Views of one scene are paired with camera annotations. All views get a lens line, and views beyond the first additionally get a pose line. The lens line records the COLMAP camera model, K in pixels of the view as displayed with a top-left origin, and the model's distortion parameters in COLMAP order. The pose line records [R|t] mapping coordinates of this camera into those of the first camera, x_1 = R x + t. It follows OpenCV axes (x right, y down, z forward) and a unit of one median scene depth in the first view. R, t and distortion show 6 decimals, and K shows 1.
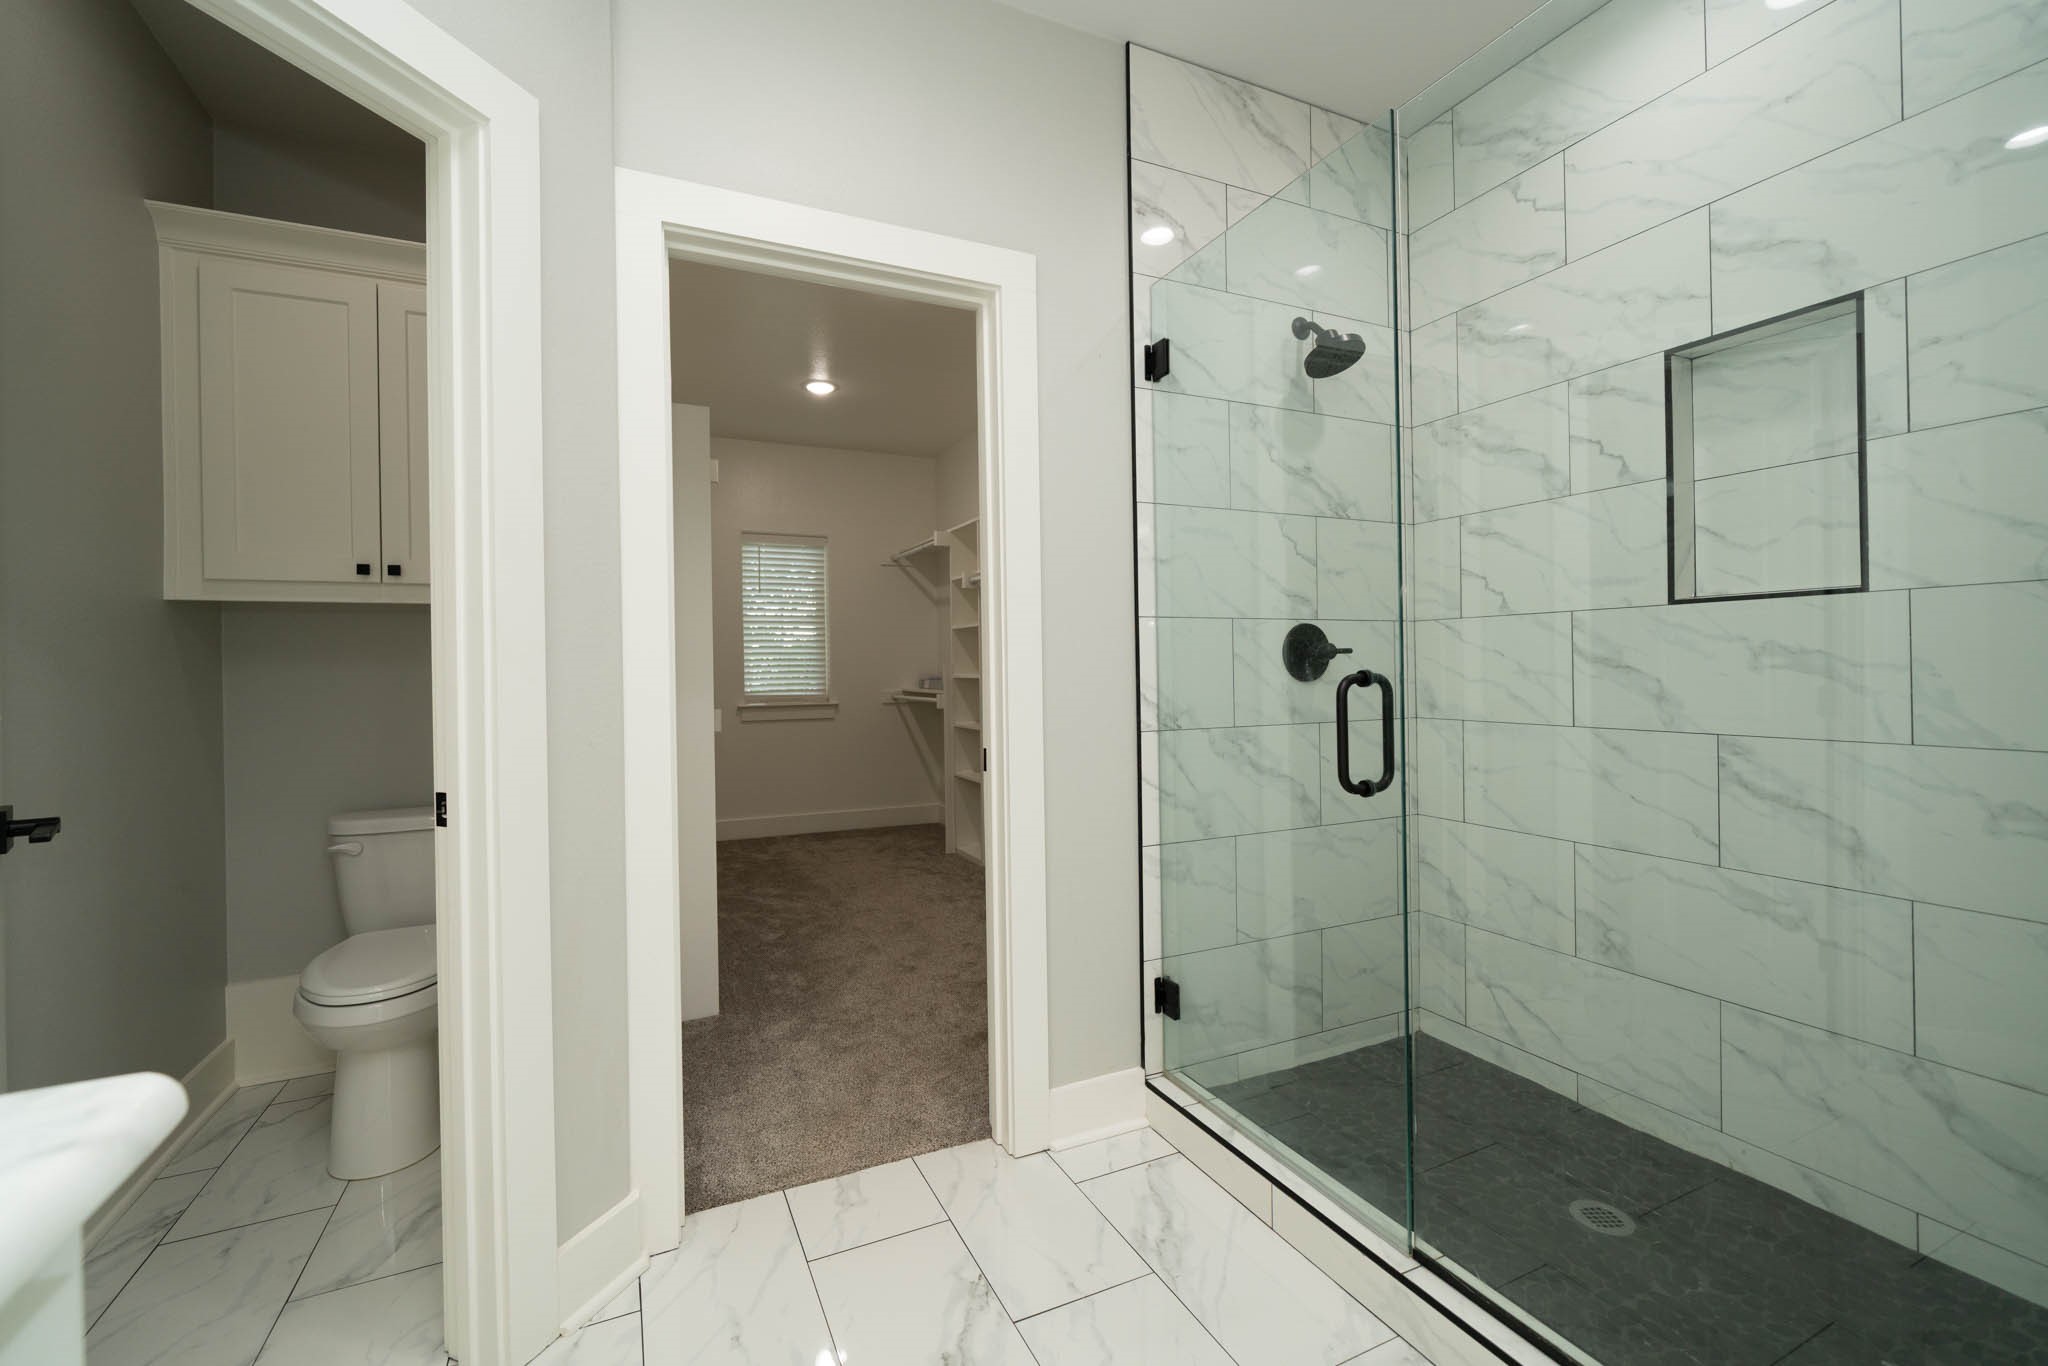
lens RADIAL K [[891.8, 0, 1106.8], [0, 891.8, 676.2], [0, 0, 1]] dist [-0.002573, -0.000453]
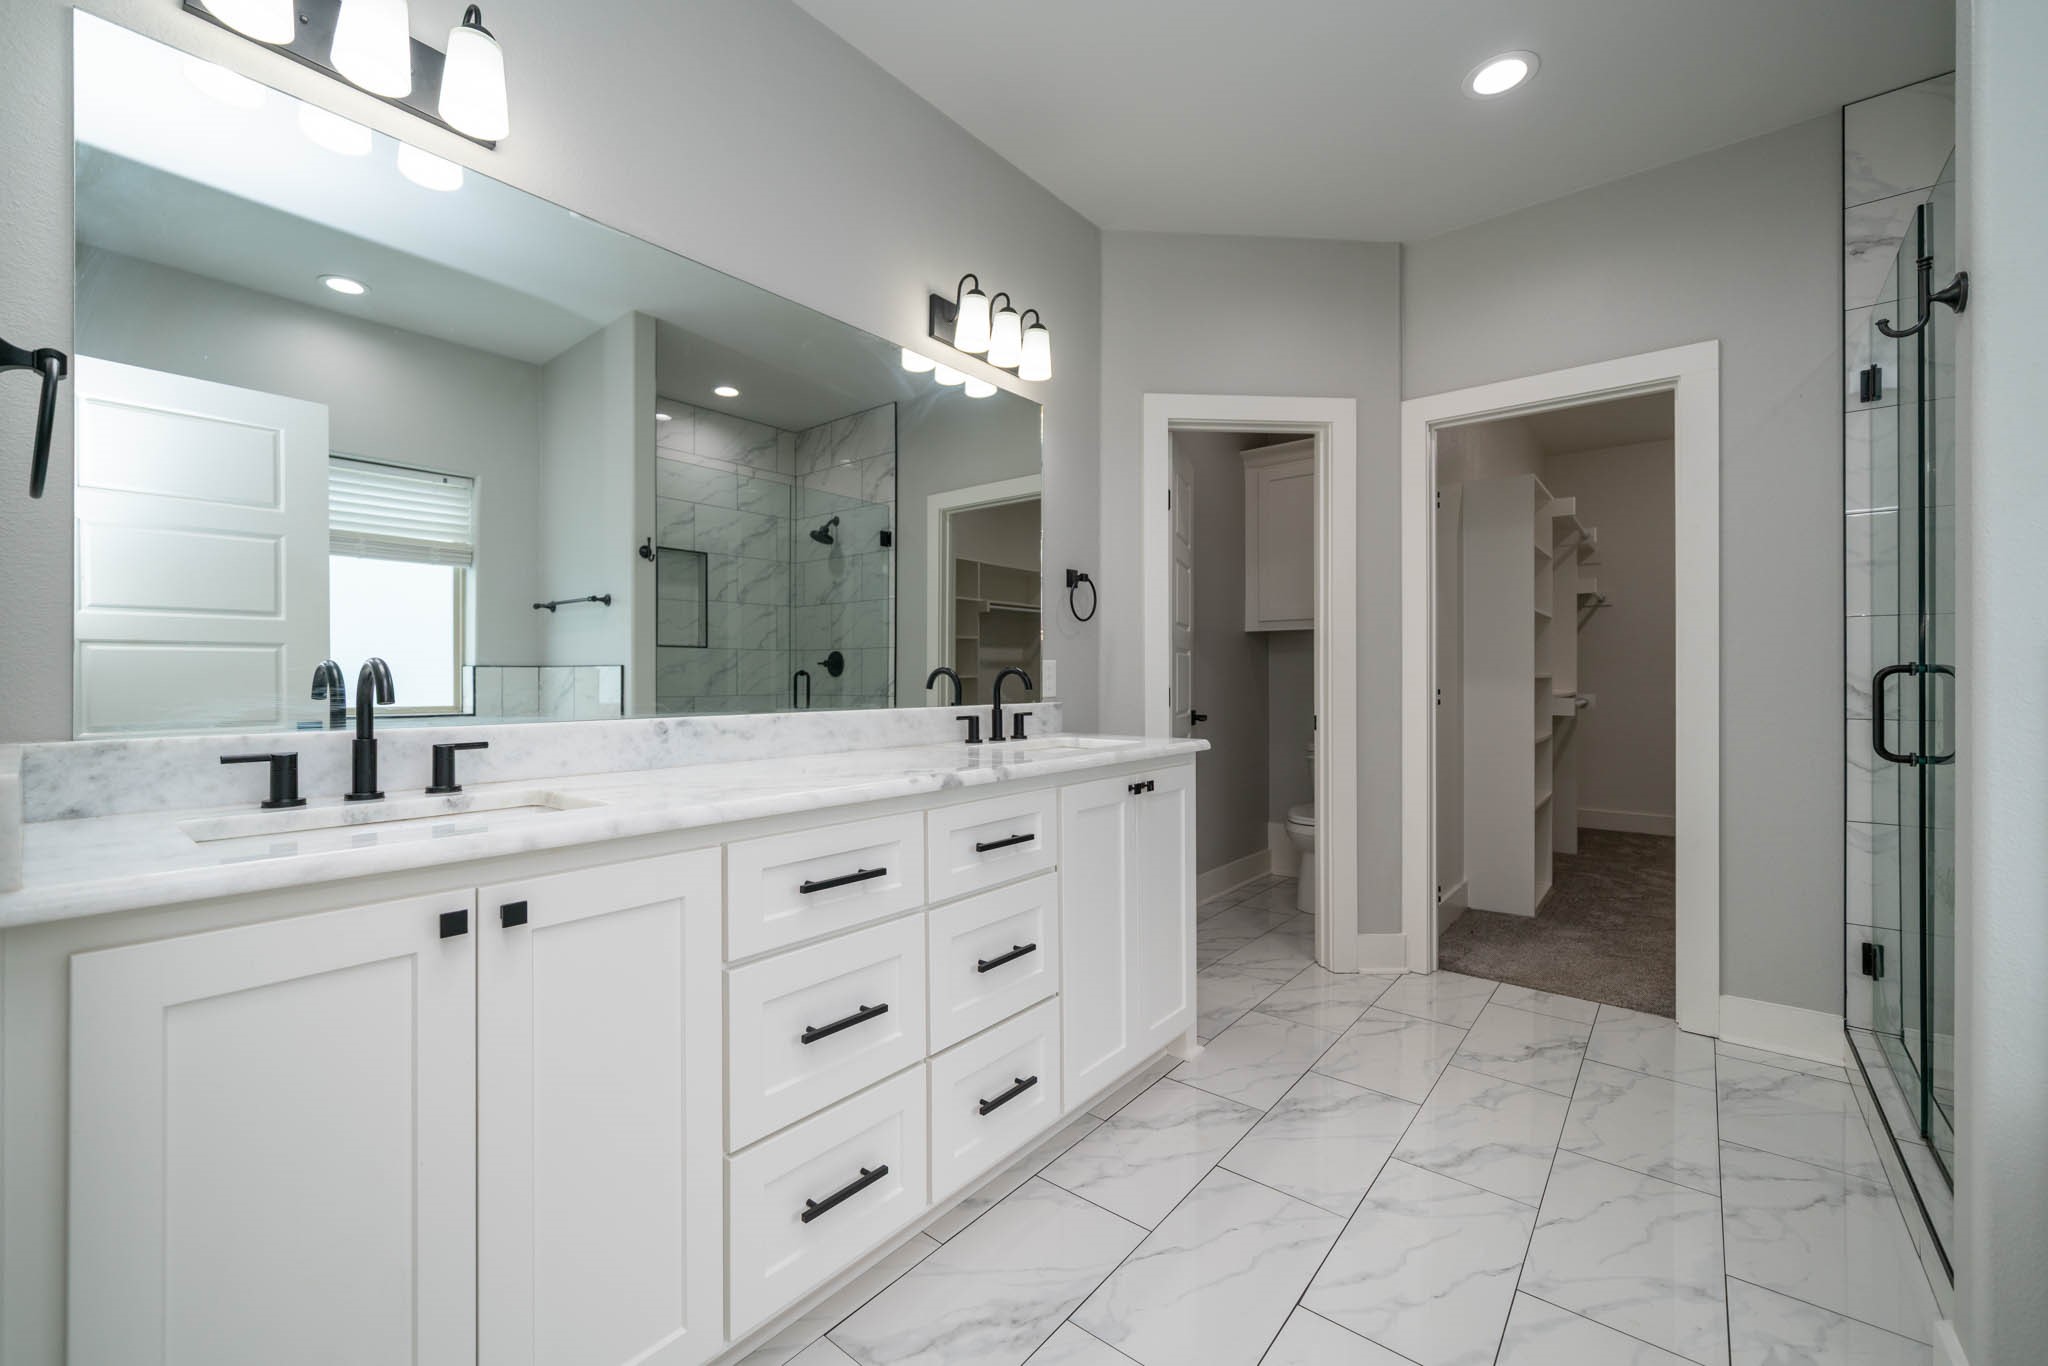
lens RADIAL K [[769.5, 0, 1026.5], [0, 769.5, 670.5], [0, 0, 1]] dist [-0.000790, -0.000042]
pose [[0.438951, 0.007727, -0.898478, 0.453369], [-0.007179, 0.999961, 0.005092, 0.003827], [0.898482, 0.004215, 0.438989, -0.353161]]
